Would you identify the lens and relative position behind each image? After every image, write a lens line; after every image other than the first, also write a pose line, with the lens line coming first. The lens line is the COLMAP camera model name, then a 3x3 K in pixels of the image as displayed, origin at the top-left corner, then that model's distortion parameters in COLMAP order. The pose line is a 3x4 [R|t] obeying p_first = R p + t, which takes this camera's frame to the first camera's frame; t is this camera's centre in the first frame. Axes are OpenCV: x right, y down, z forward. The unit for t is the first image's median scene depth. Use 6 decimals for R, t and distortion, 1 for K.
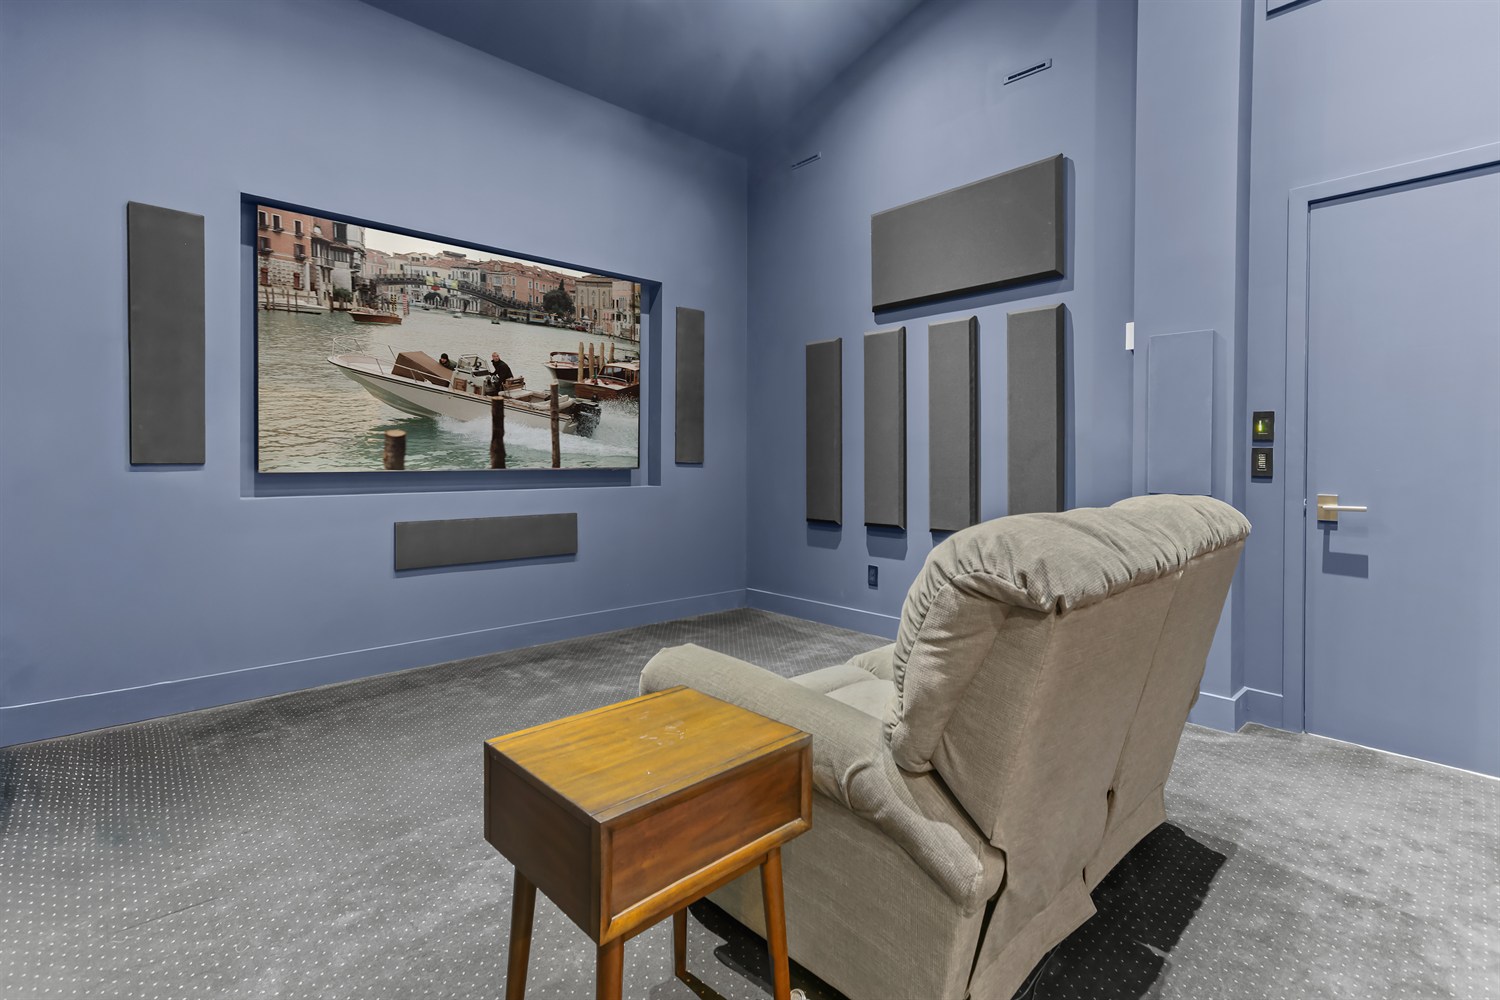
lens RADIAL K [[712.5, 0, 749.5], [0, 712.5, 472.0], [0, 0, 1]] dist [-0.014102, 0.001062]
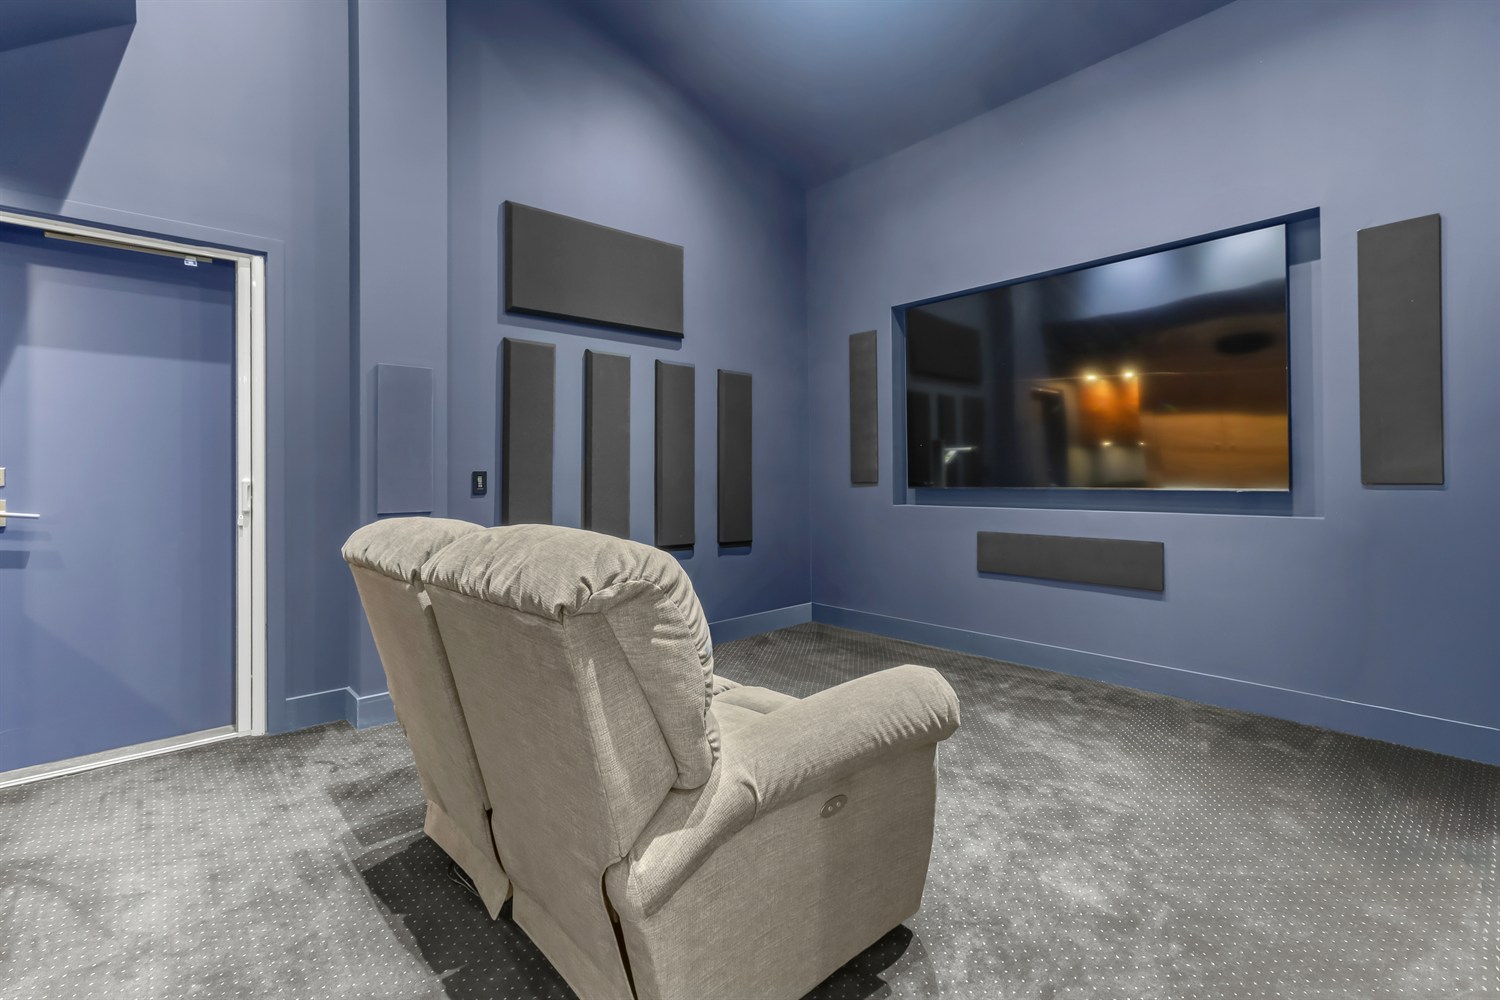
lens RADIAL K [[712.5, 0, 749.5], [0, 712.5, 472.0], [0, 0, 1]] dist [-0.014102, 0.001062]
pose [[-0.075765, -0.011257, -0.997062, 0.837517], [-0.004861, 0.999929, -0.010920, -0.016727], [0.997114, 0.004019, -0.075814, 0.805826]]
